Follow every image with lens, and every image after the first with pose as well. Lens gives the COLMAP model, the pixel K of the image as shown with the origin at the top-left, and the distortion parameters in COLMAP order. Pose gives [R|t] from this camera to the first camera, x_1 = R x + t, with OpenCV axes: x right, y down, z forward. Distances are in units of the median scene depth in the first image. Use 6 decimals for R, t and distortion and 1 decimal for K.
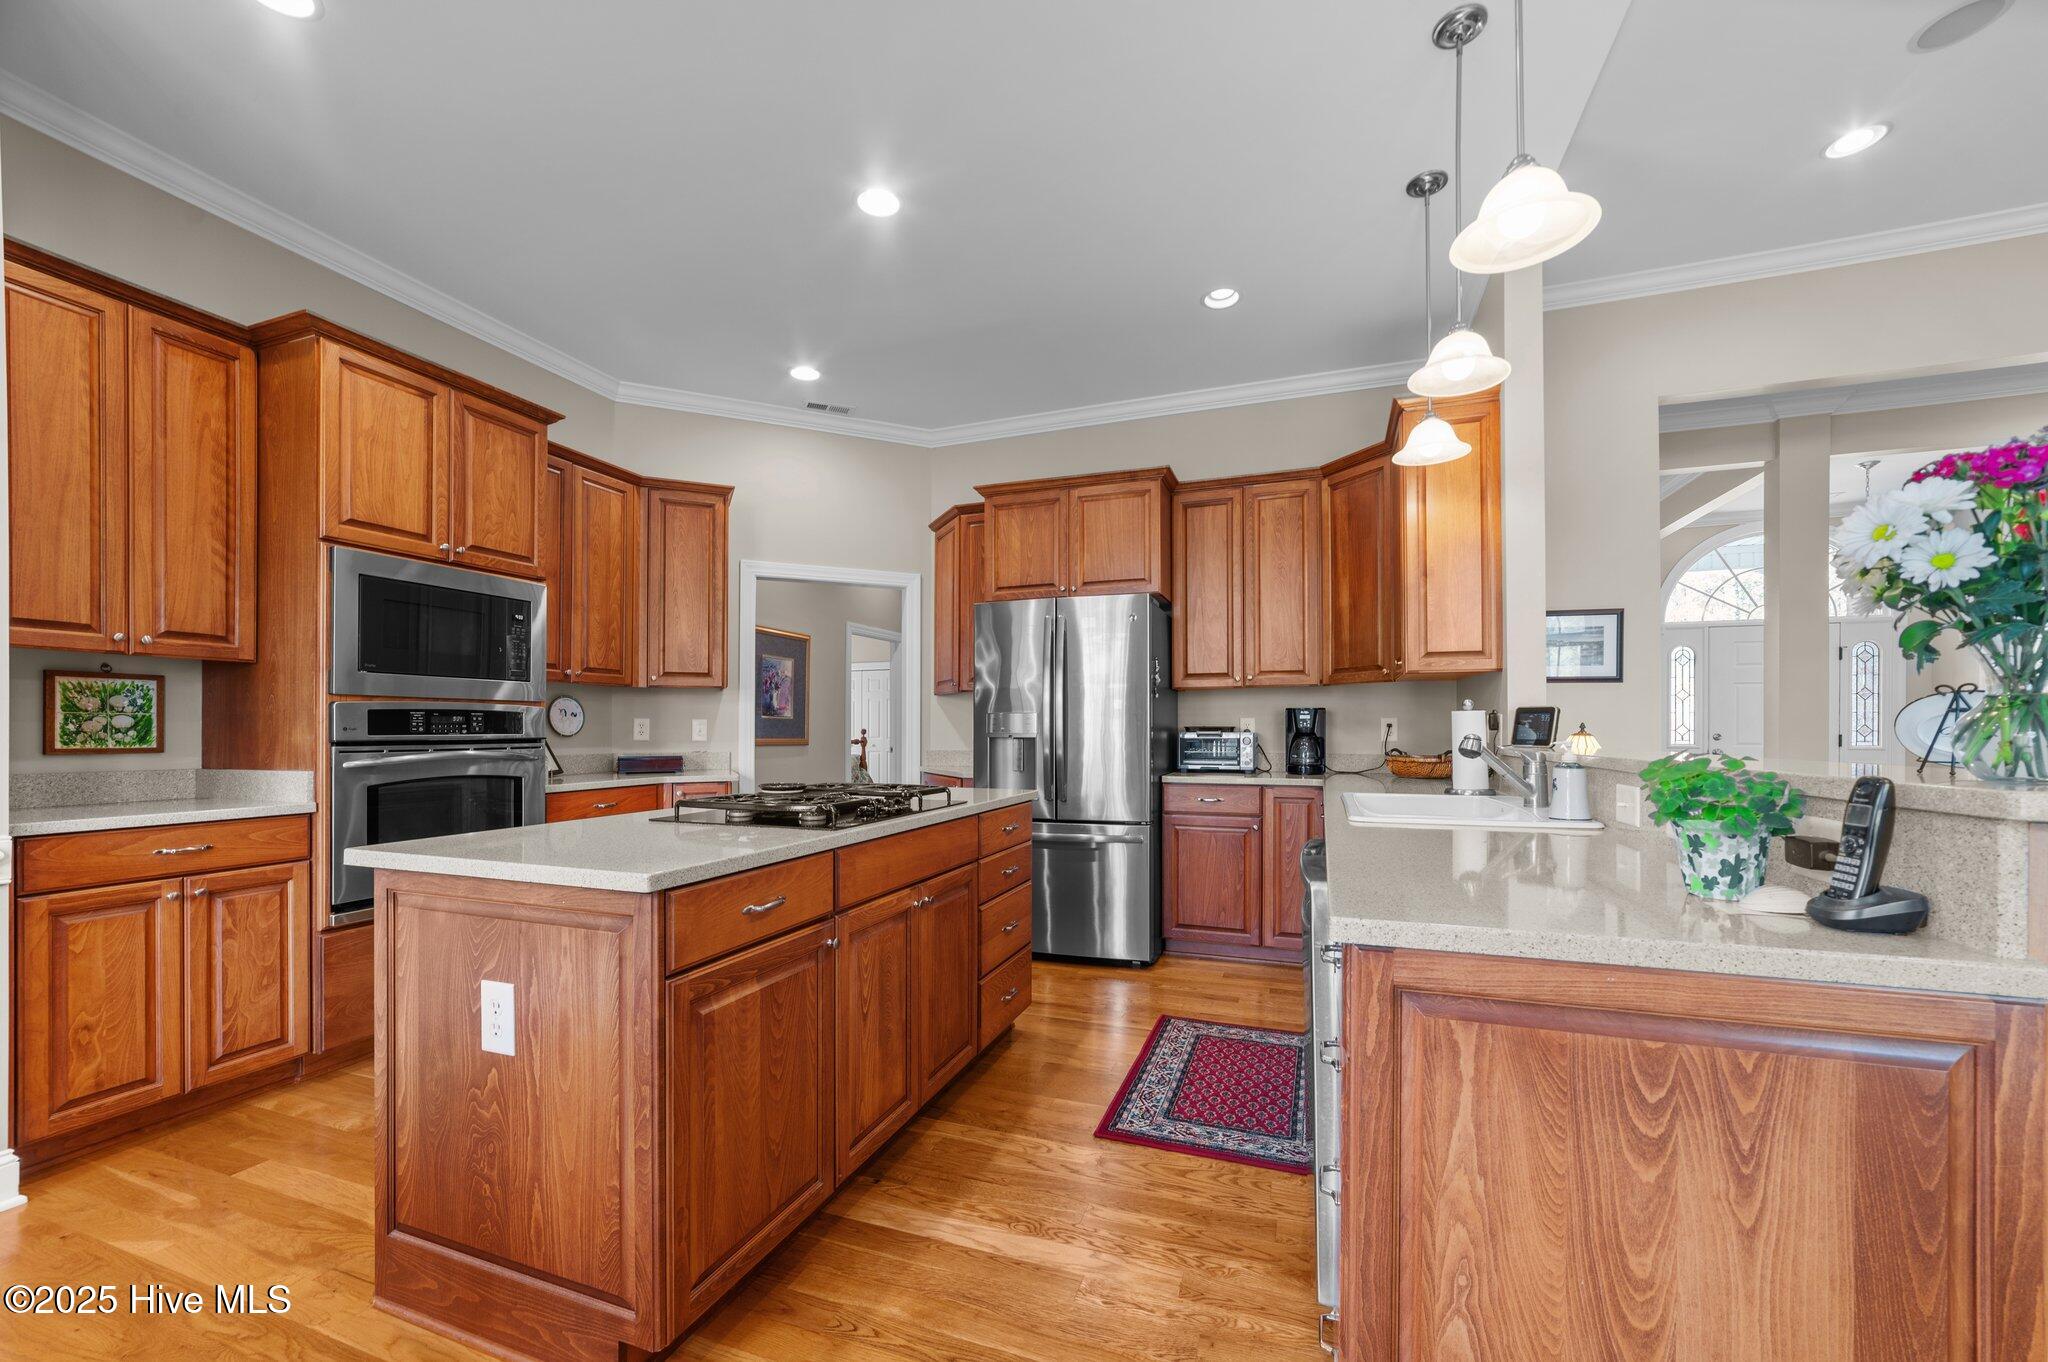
lens RADIAL K [[791.0, 0, 1020.1], [0, 791.0, 730.7], [0, 0, 1]] dist [-0.006688, 0.000473]
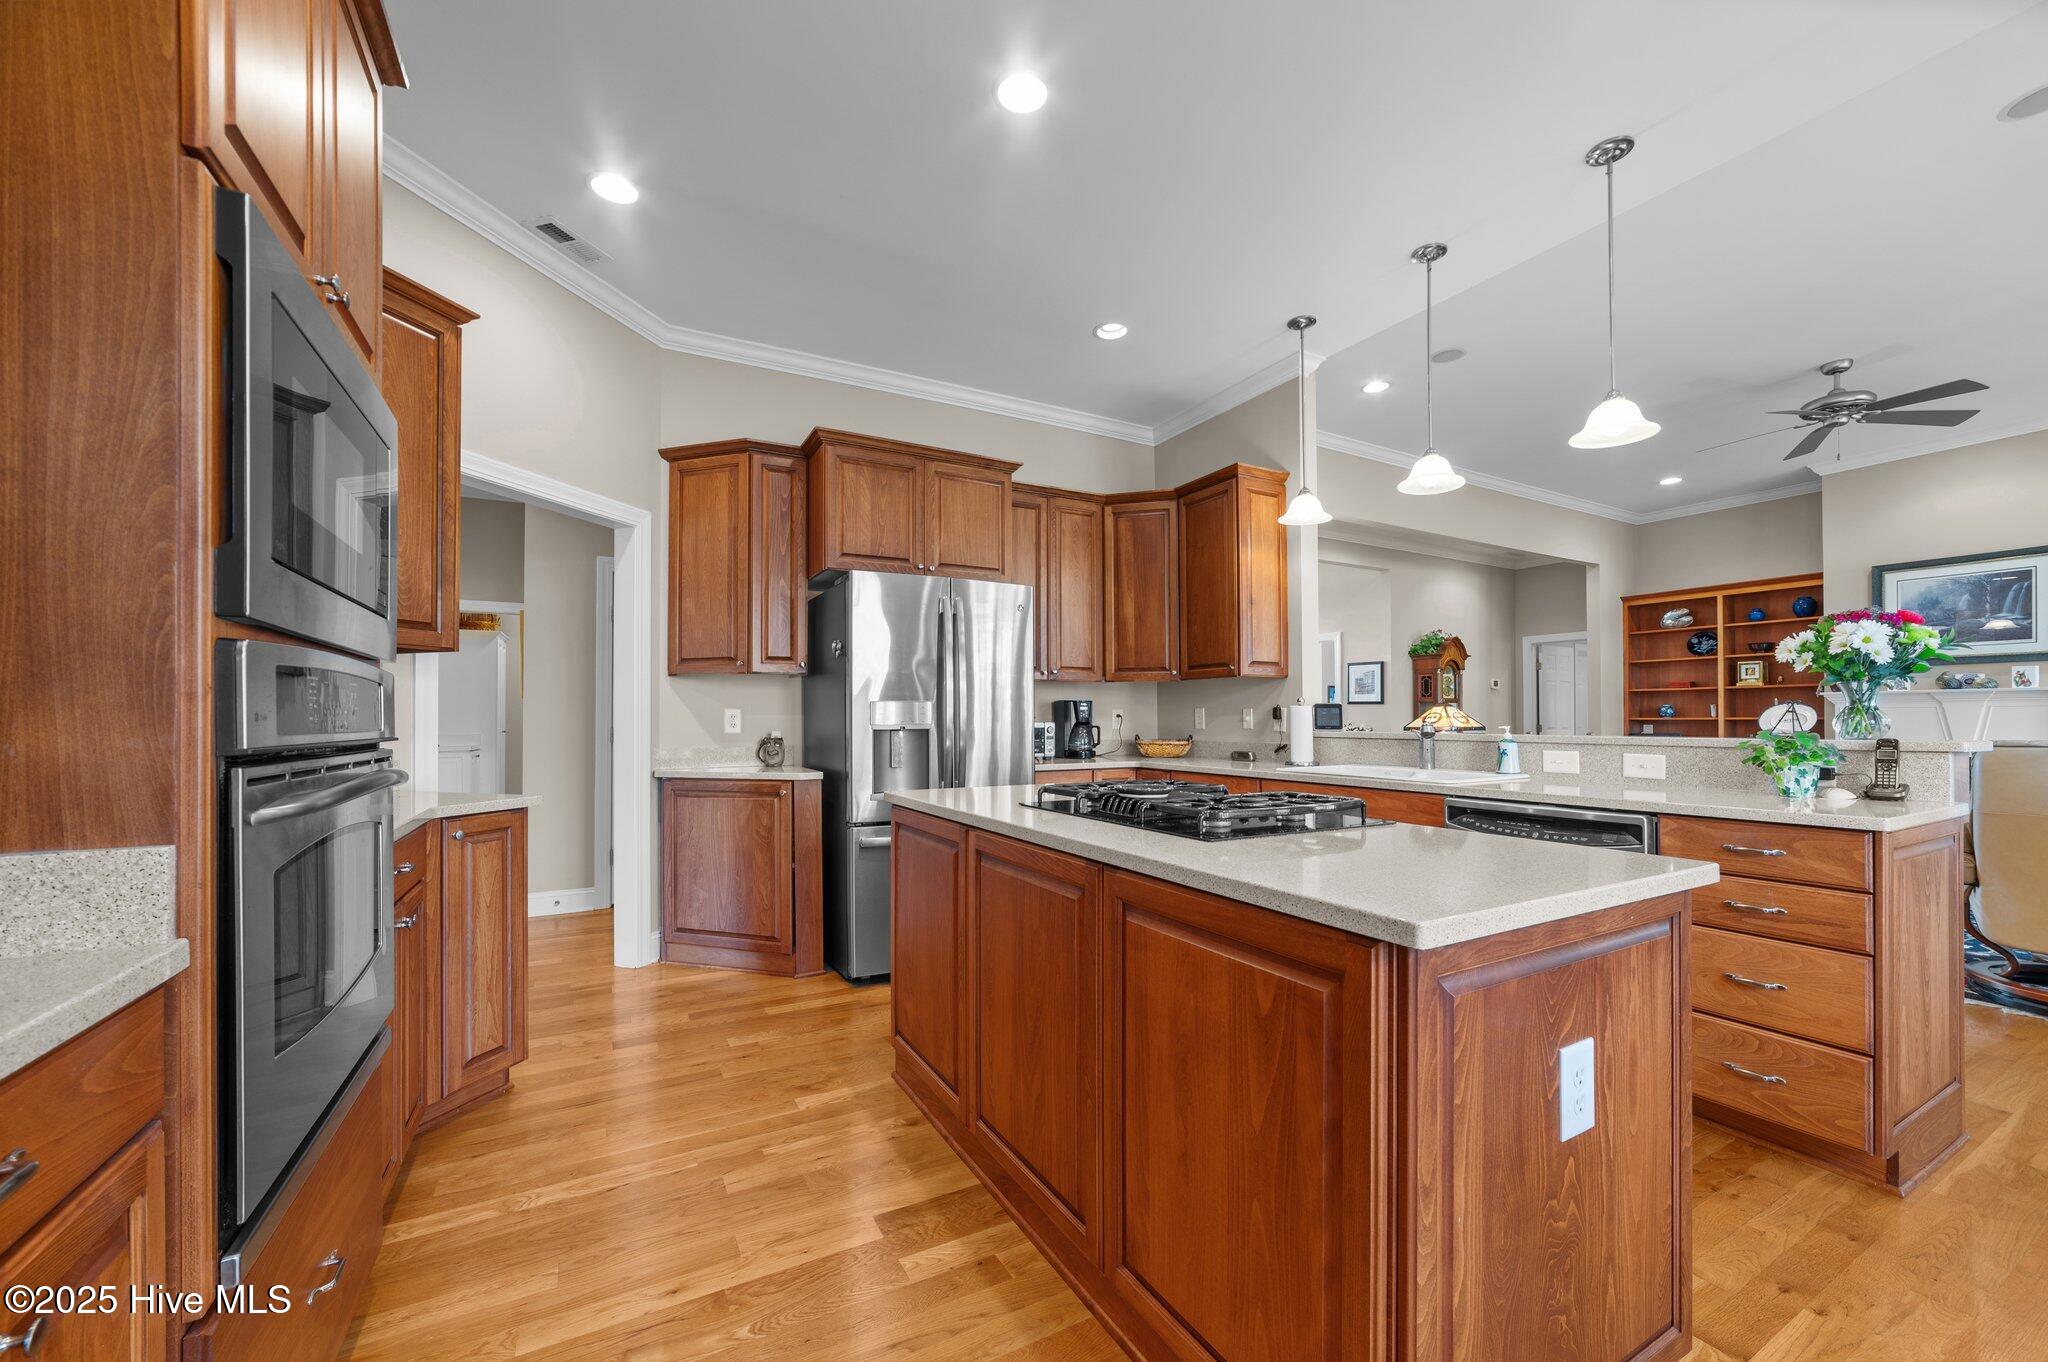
lens RADIAL K [[791.0, 0, 1023.3], [0, 791.0, 714.9], [0, 0, 1]] dist [-0.006688, 0.000473]
pose [[0.653739, -0.000357, 0.756720, -0.569272], [0.007066, 0.999959, -0.005632, -0.002223], [-0.756687, 0.009029, 0.653715, 0.318196]]
